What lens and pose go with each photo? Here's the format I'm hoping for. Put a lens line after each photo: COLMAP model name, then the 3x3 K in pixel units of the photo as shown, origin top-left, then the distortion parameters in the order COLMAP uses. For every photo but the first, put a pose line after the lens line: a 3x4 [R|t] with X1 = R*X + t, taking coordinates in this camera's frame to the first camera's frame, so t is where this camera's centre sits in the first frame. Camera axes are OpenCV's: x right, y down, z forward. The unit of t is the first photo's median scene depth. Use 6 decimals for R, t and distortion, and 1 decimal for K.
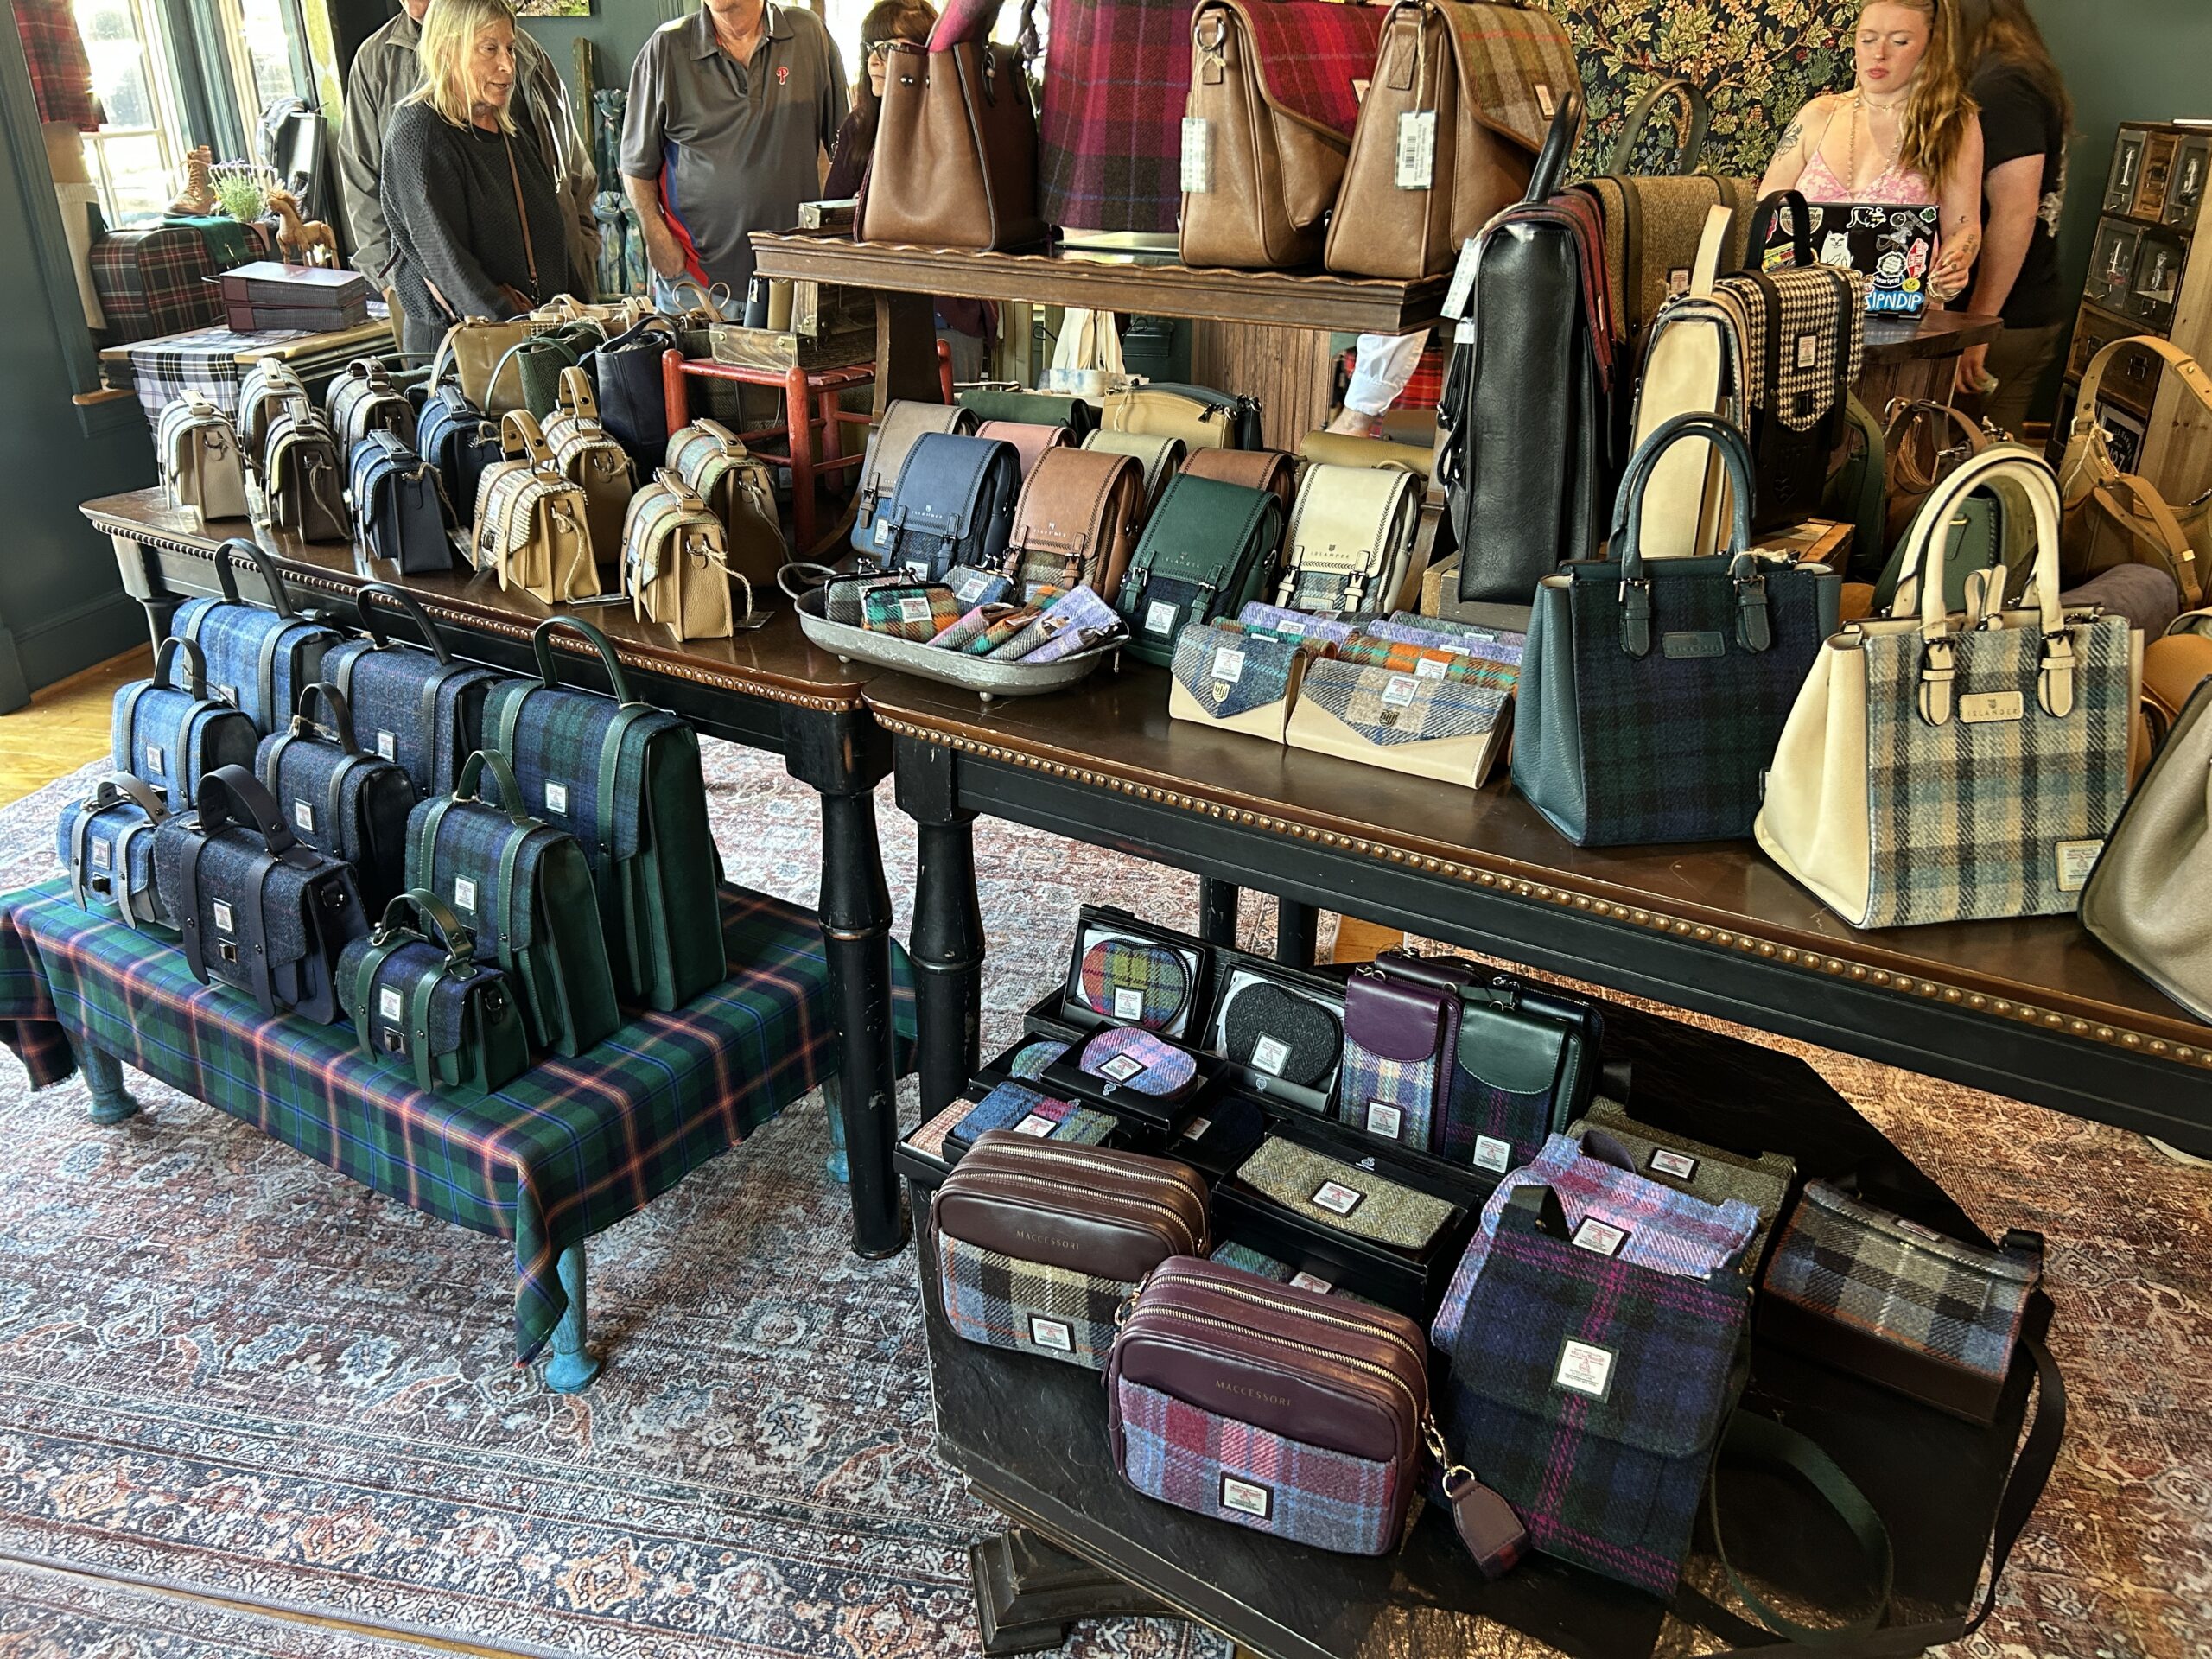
lens RADIAL K [[1646.8, 0, 1108.9], [0, 1646.8, 825.3], [0, 0, 1]] dist [-0.003701, 0.001597]
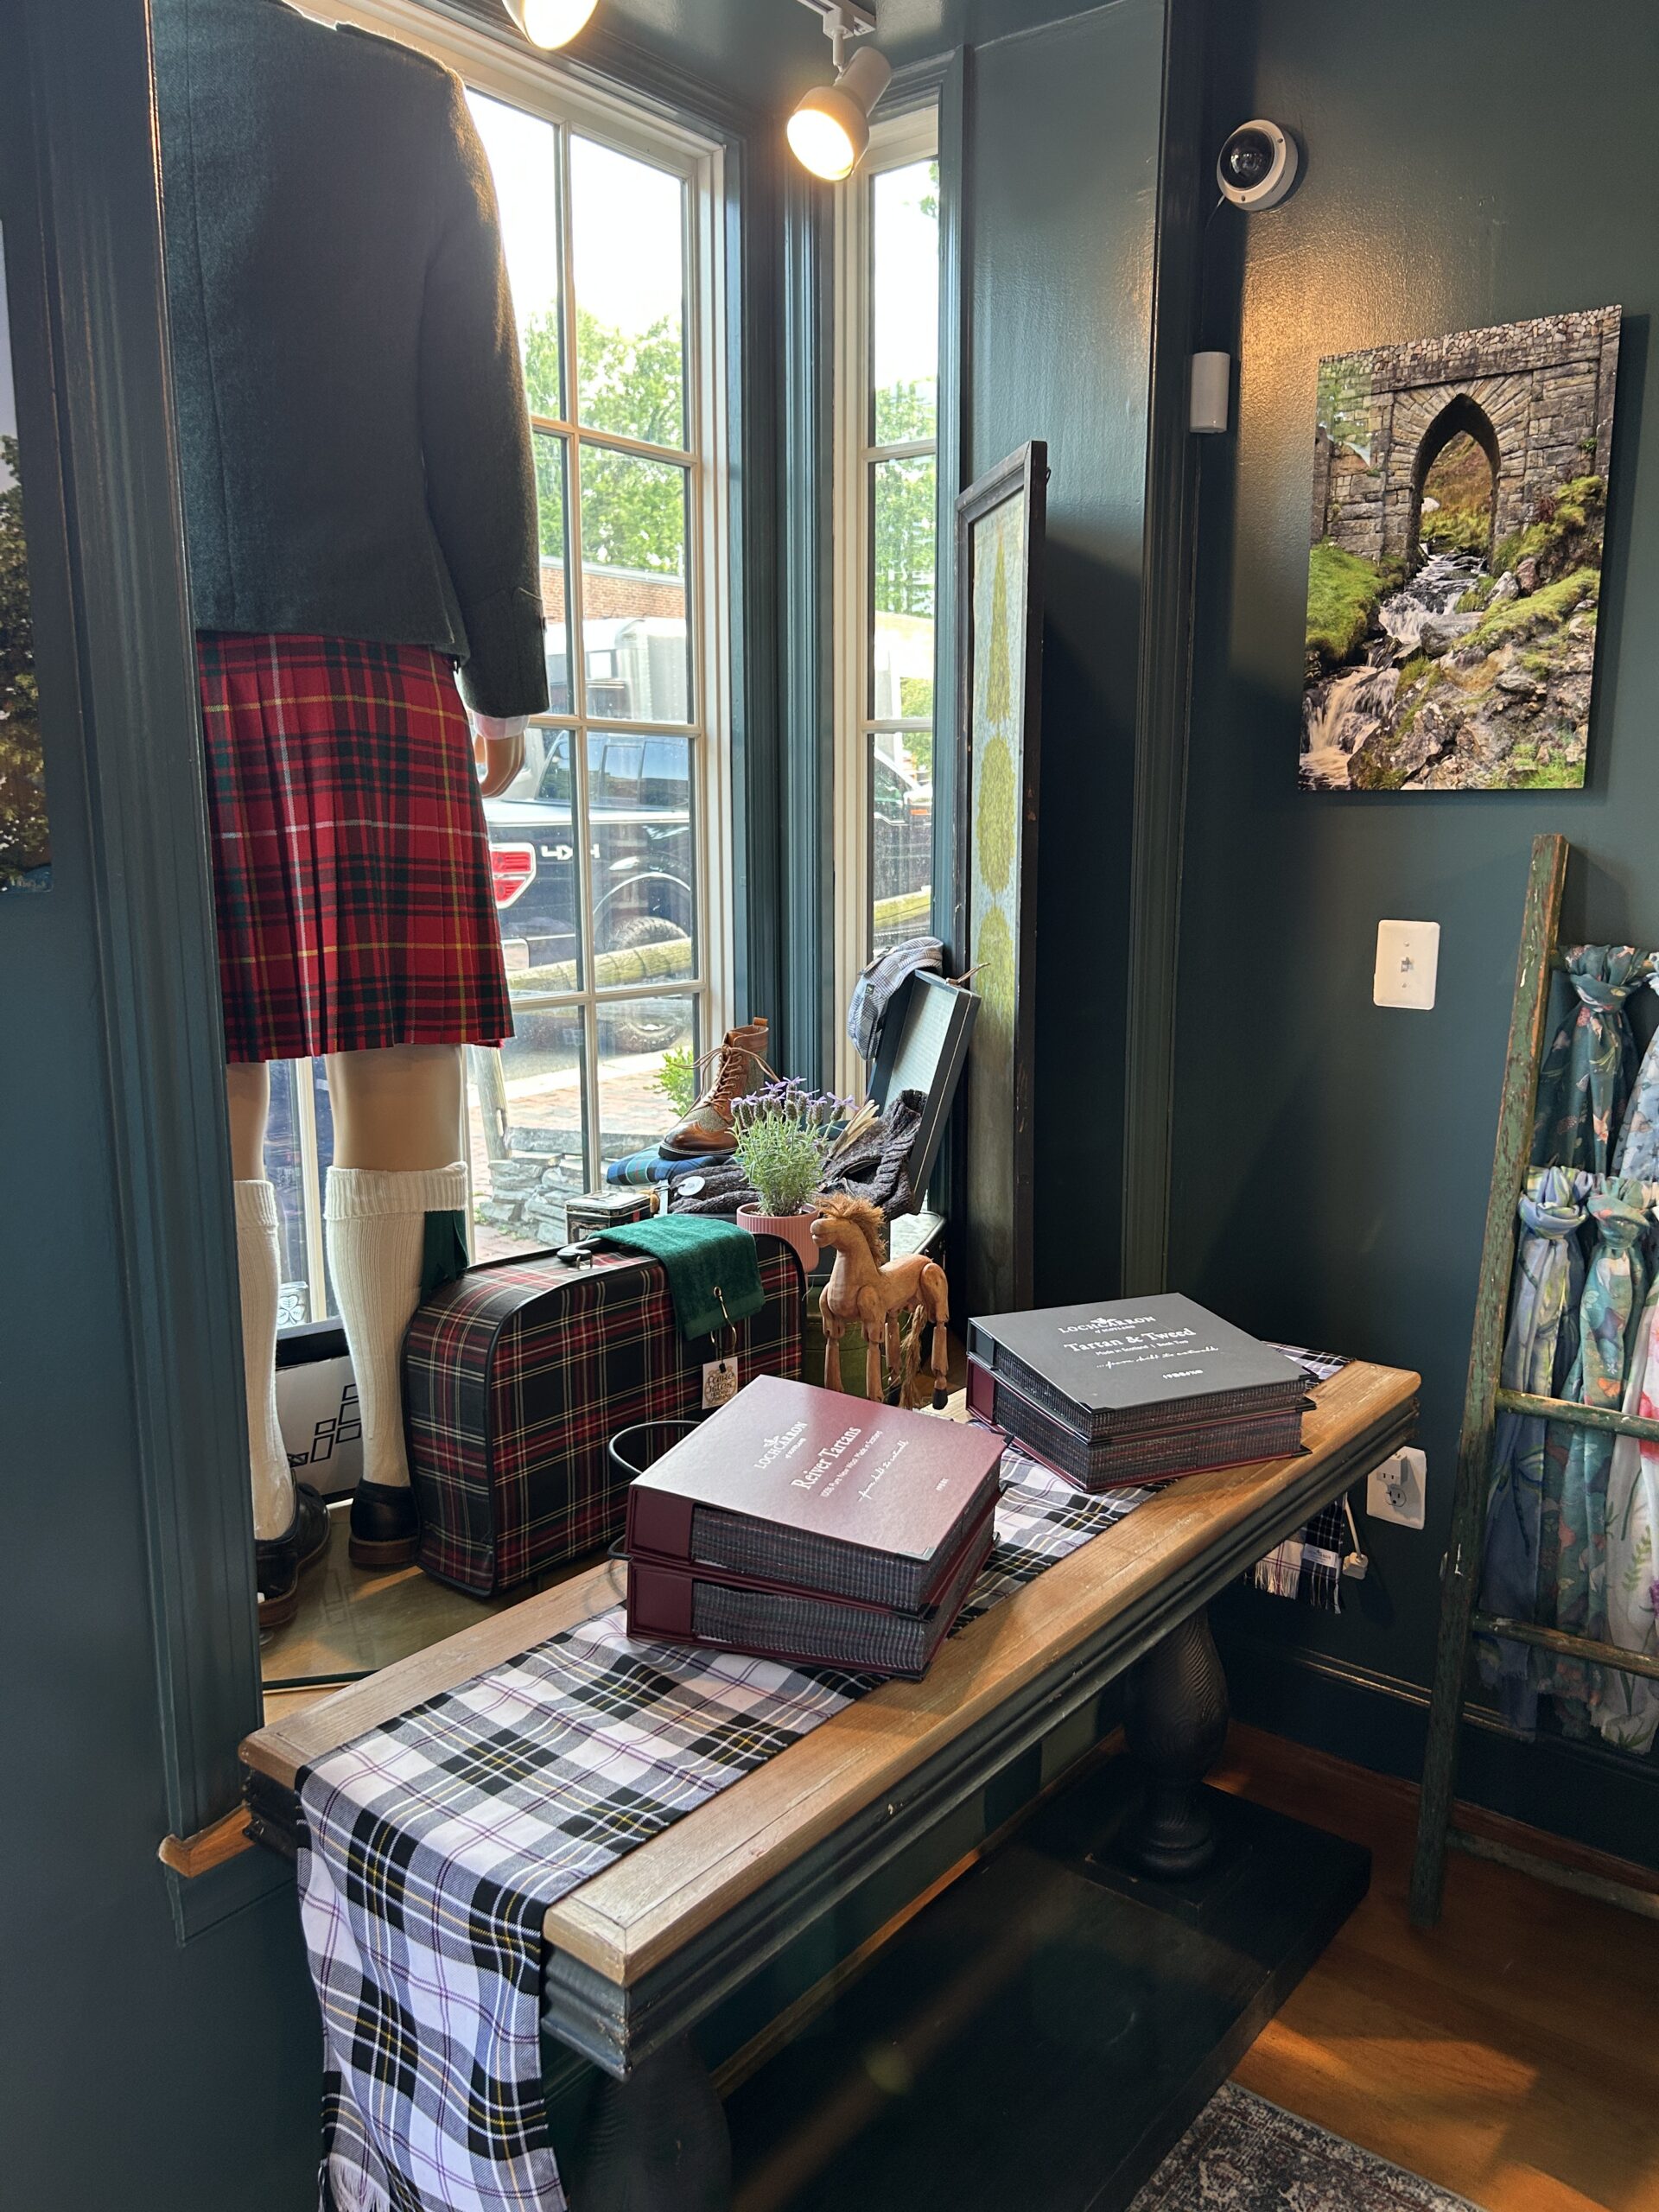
lens RADIAL K [[1646.8, 0, 829.8], [0, 1646.8, 1110.8], [0, 0, 1]] dist [-0.003701, 0.001597]
pose [[0.880312, 0.075587, -0.468335, -0.283101], [-0.193166, 0.958791, -0.208344, -0.285005], [0.433287, 0.273874, 0.858636, 0.571504]]
